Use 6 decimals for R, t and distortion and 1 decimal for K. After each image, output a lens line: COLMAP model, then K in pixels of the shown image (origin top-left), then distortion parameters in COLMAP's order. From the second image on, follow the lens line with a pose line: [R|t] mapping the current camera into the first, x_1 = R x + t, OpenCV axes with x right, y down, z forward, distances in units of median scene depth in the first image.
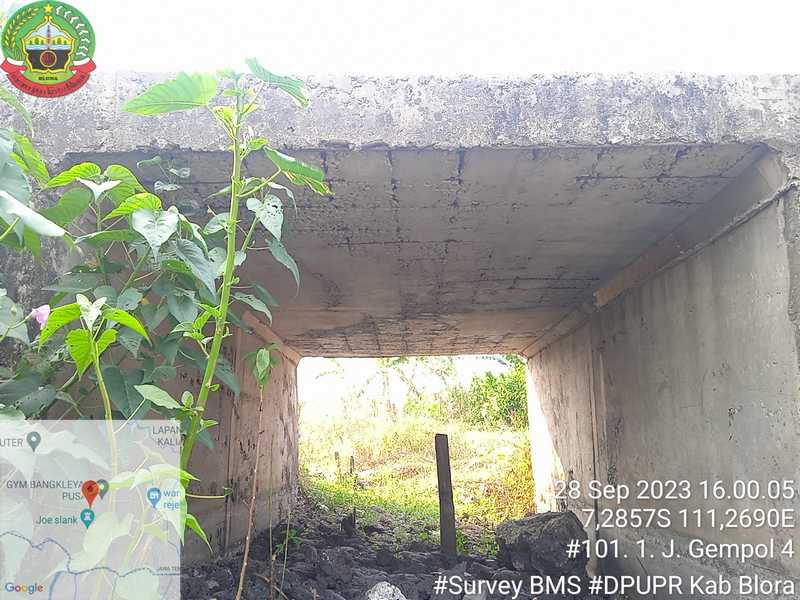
lens RADIAL K [[661.8, 0, 399.2], [0, 661.8, 302.8], [0, 0, 1]] dist [0.055255, -0.066531]
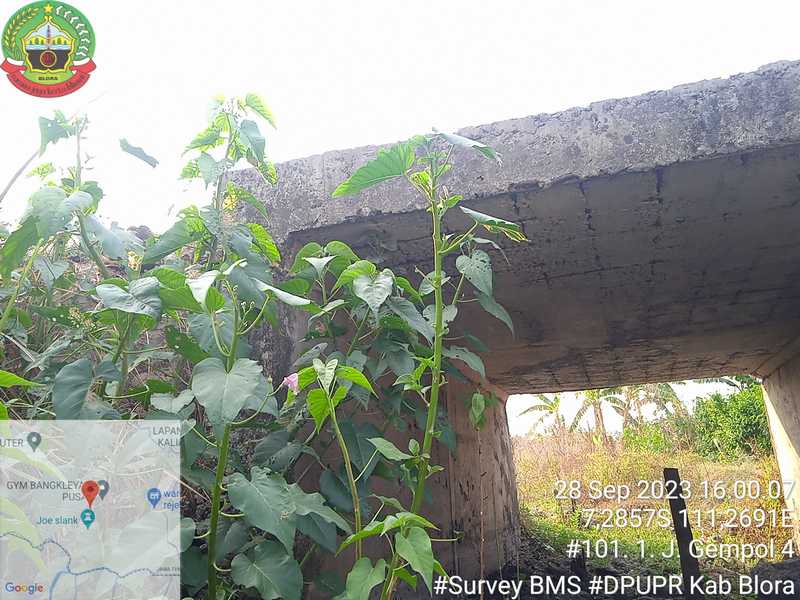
lens RADIAL K [[661.8, 0, 399.7], [0, 661.8, 303.4], [0, 0, 1]] dist [0.055255, -0.066531]
pose [[0.951549, -0.112720, -0.286091, -0.005504], [0.097364, 0.992964, -0.067392, -0.006615], [0.291674, 0.036272, 0.955830, -0.014271]]
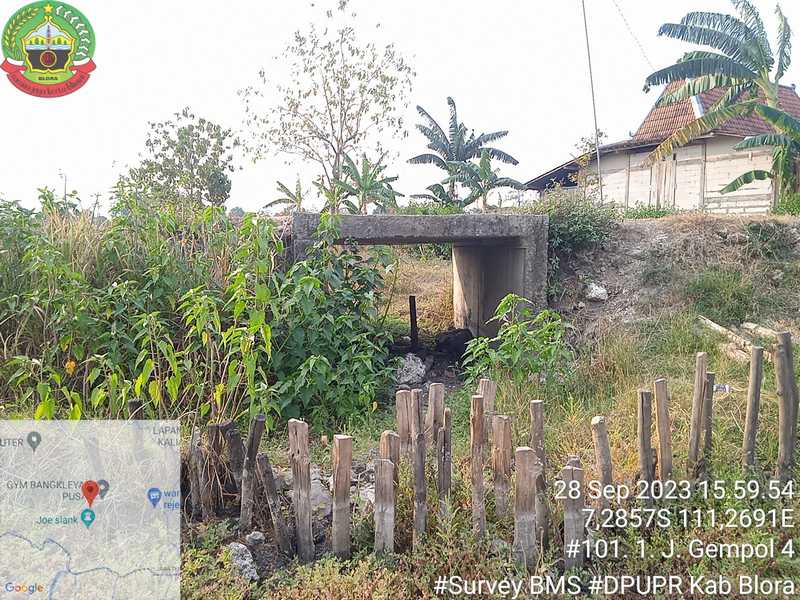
lens RADIAL K [[661.8, 0, 400.6], [0, 661.8, 295.6], [0, 0, 1]] dist [0.055255, -0.066531]
pose [[0.994418, -0.006458, 0.105310, -0.331612], [-0.022687, 0.961689, 0.273203, -0.645425], [-0.103040, -0.274068, 0.956175, -1.756894]]
